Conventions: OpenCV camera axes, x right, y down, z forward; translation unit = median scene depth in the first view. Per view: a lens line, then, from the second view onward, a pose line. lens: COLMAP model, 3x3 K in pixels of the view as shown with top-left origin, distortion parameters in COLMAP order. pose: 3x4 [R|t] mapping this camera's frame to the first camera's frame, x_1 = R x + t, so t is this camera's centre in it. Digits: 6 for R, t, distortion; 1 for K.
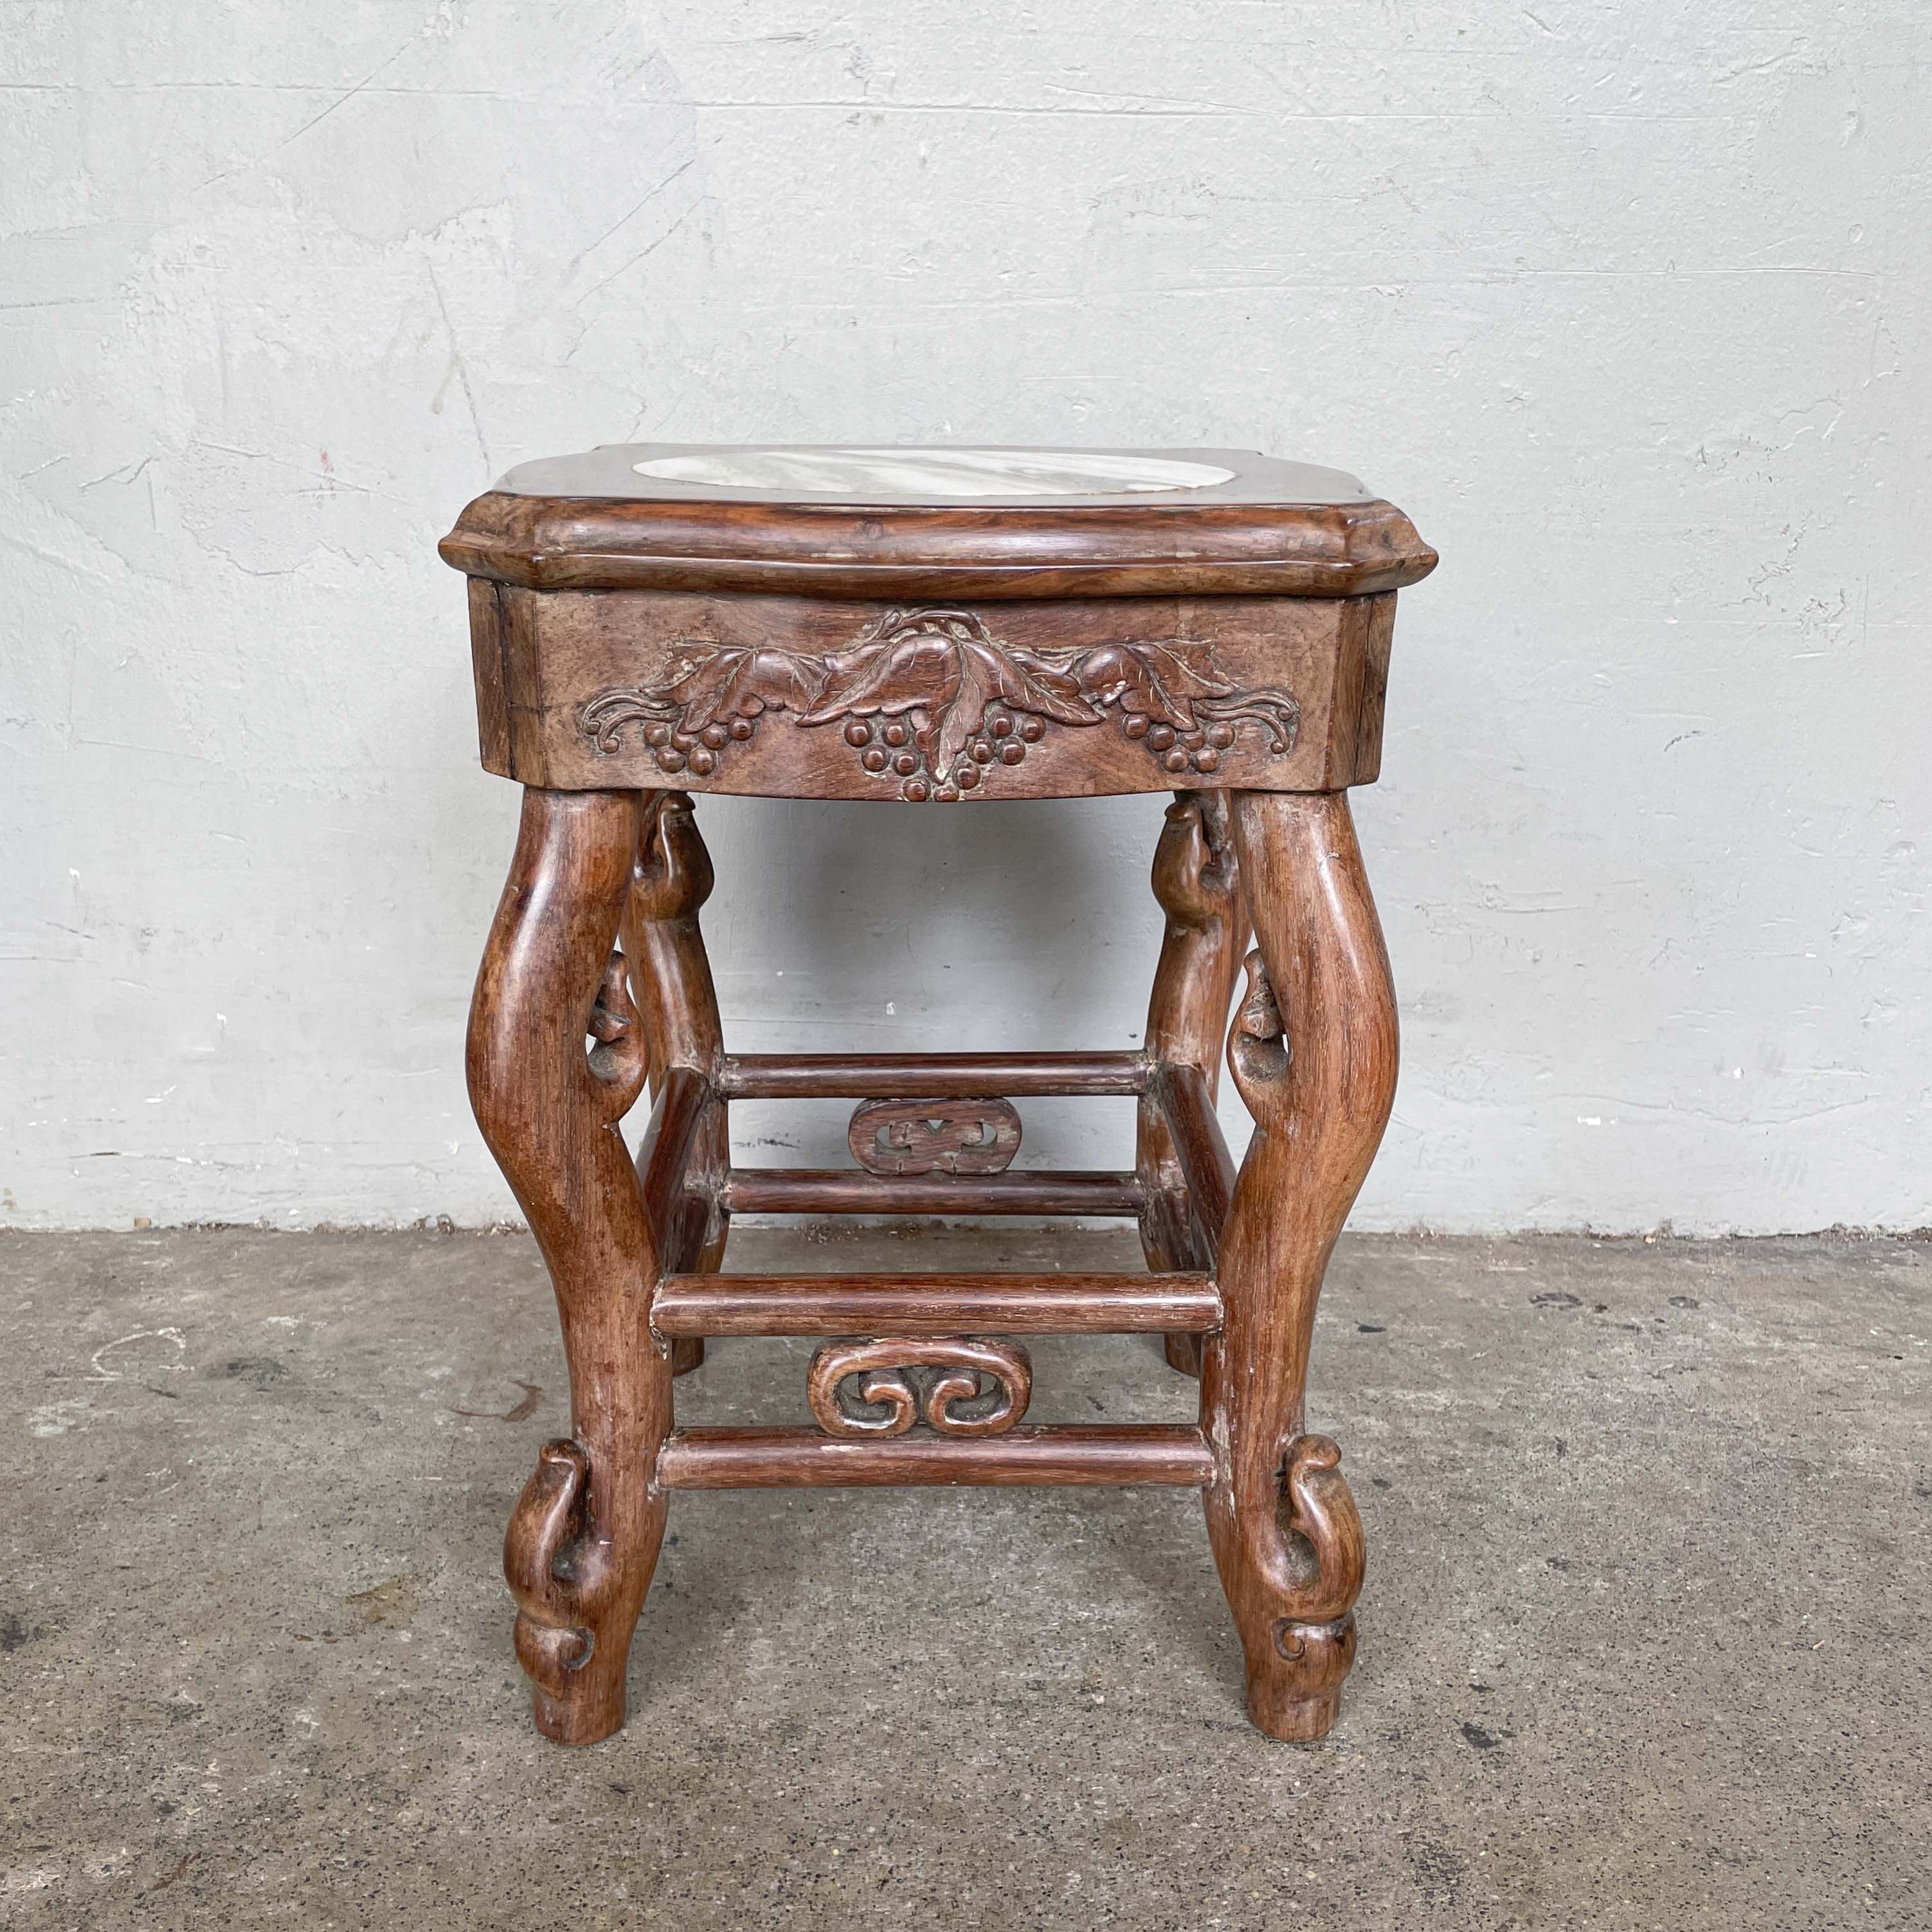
lens RADIAL K [[1856.2, 0, 960.2], [0, 1856.2, 941.6], [0, 0, 1]] dist [0.084379, -0.127585]
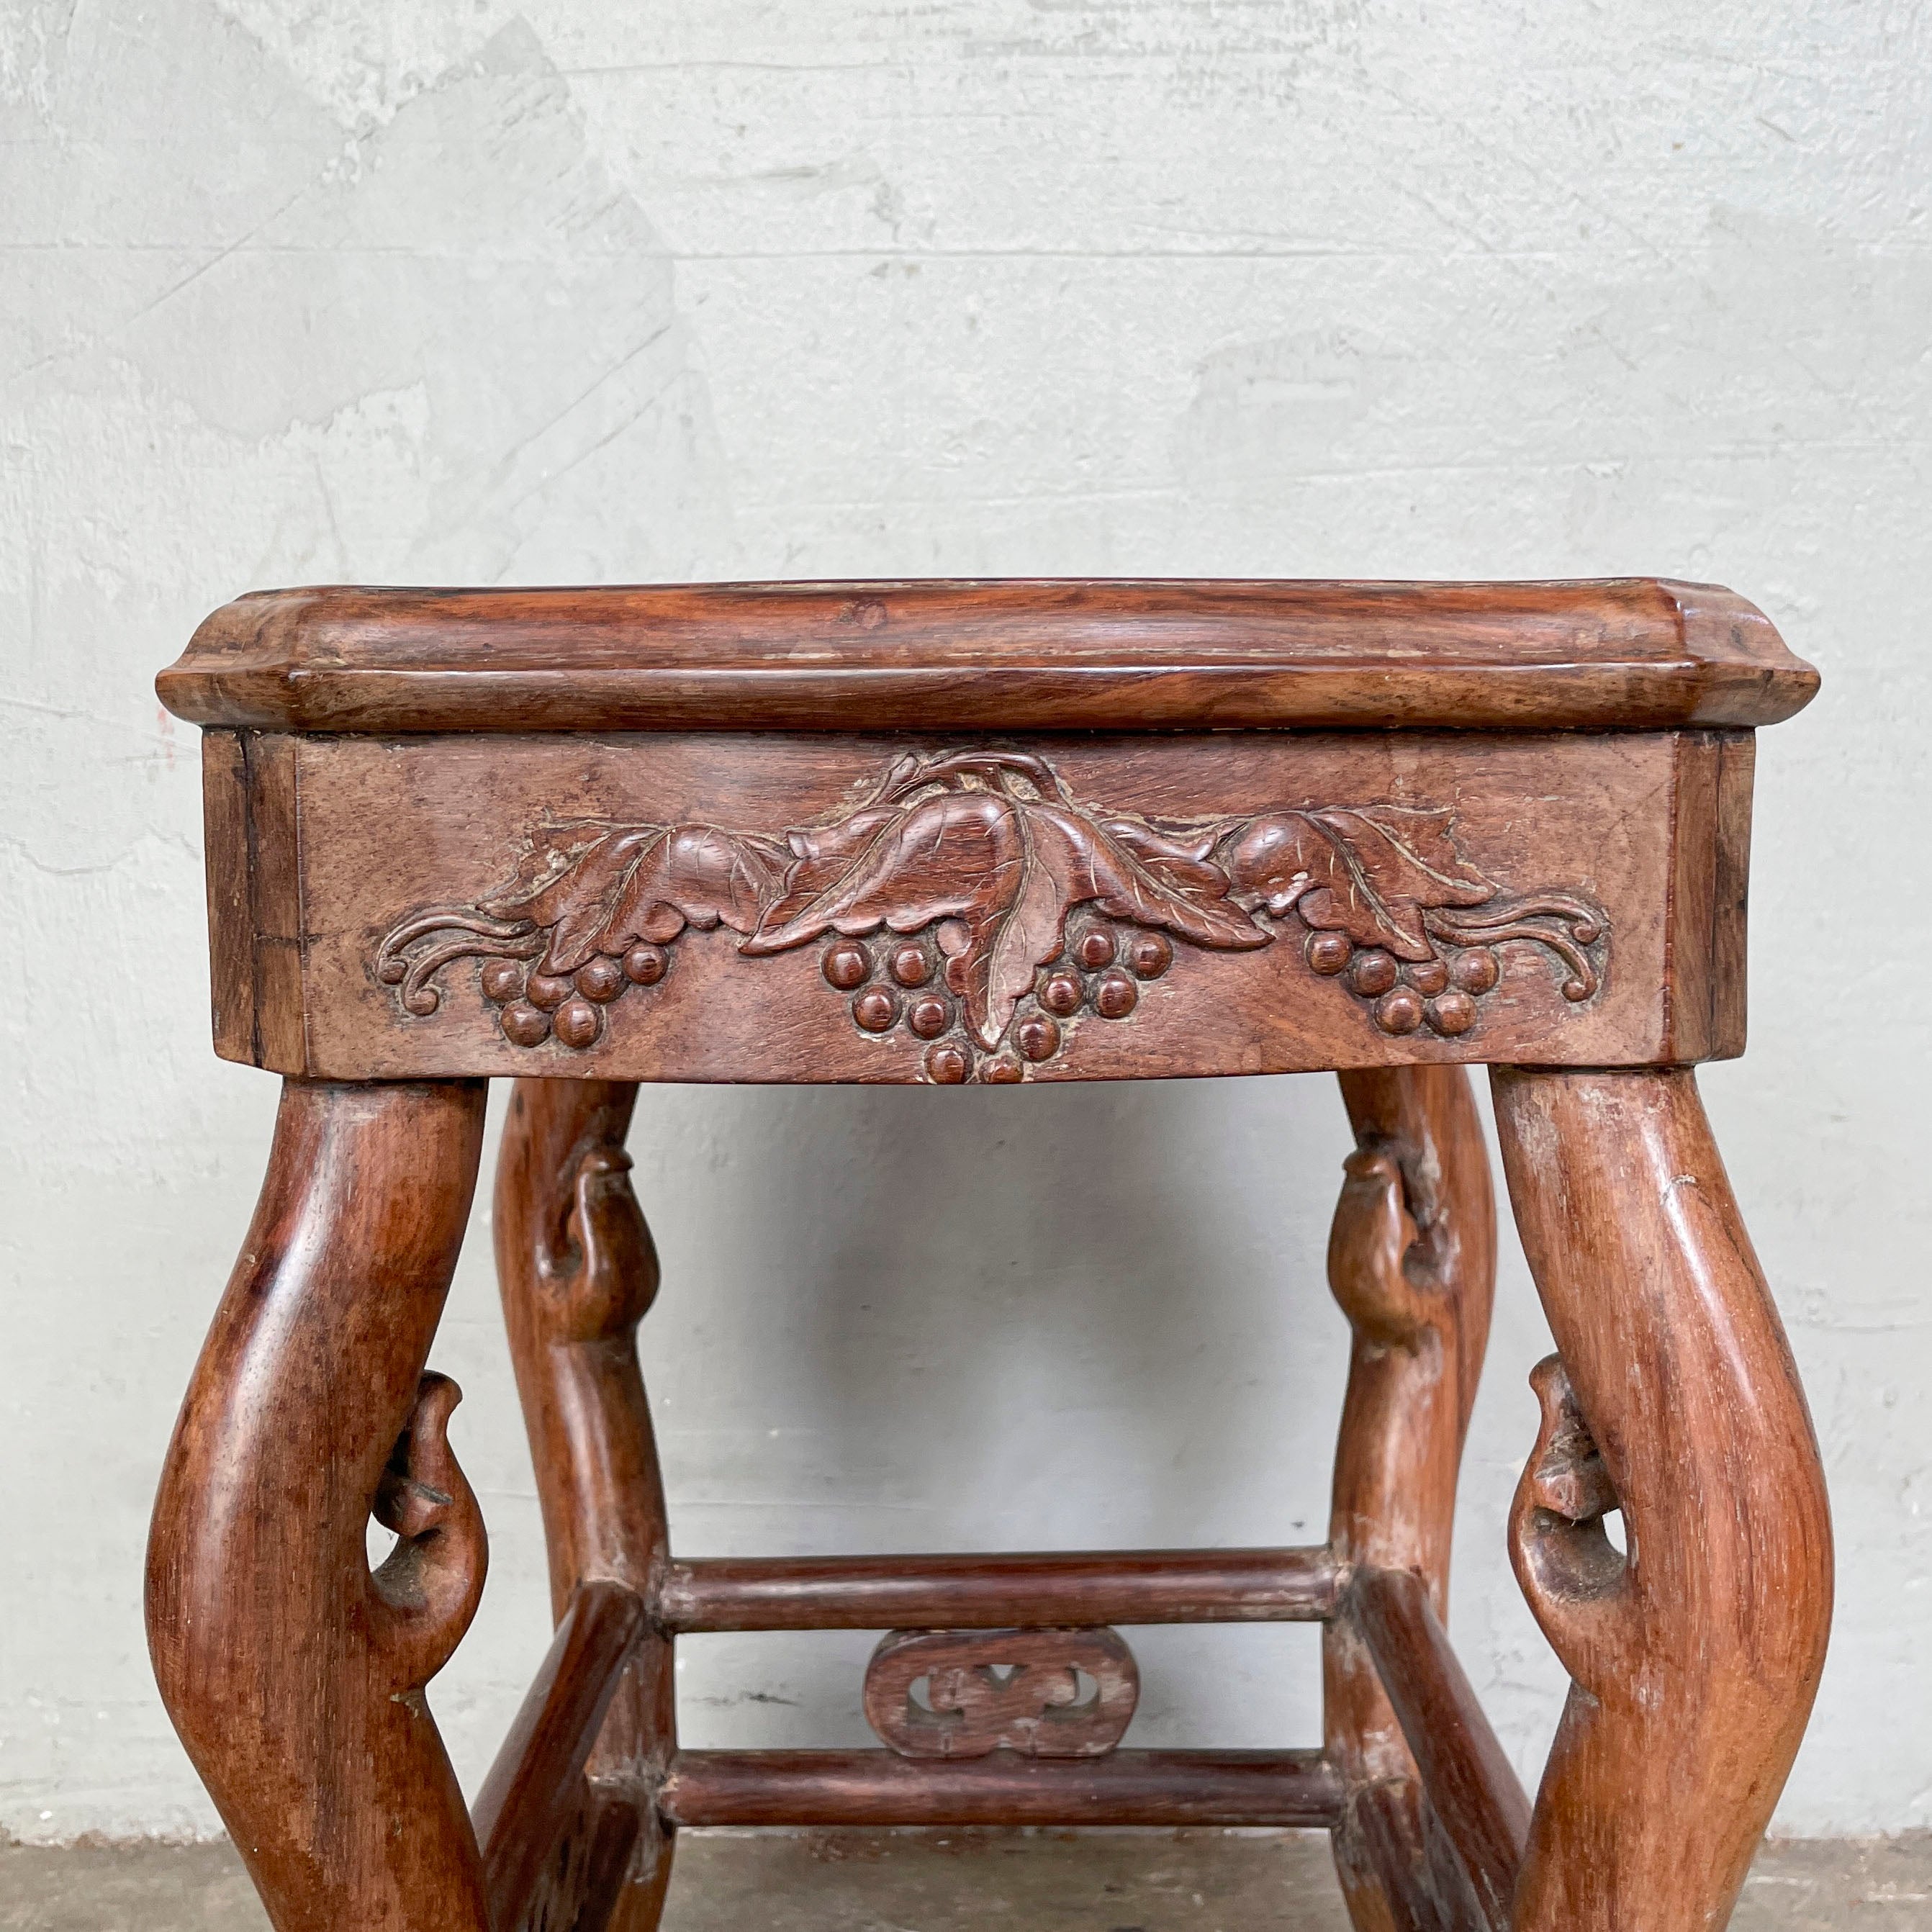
lens RADIAL K [[2206.8, 0, 988.9], [0, 2206.8, 868.0], [0, 0, 1]] dist [0.088320, -0.150340]
pose [[0.999653, -0.016230, -0.020748, 0.003173], [0.010828, 0.971198, -0.238028, 0.017851], [0.024014, 0.237720, 0.971037, 0.274686]]
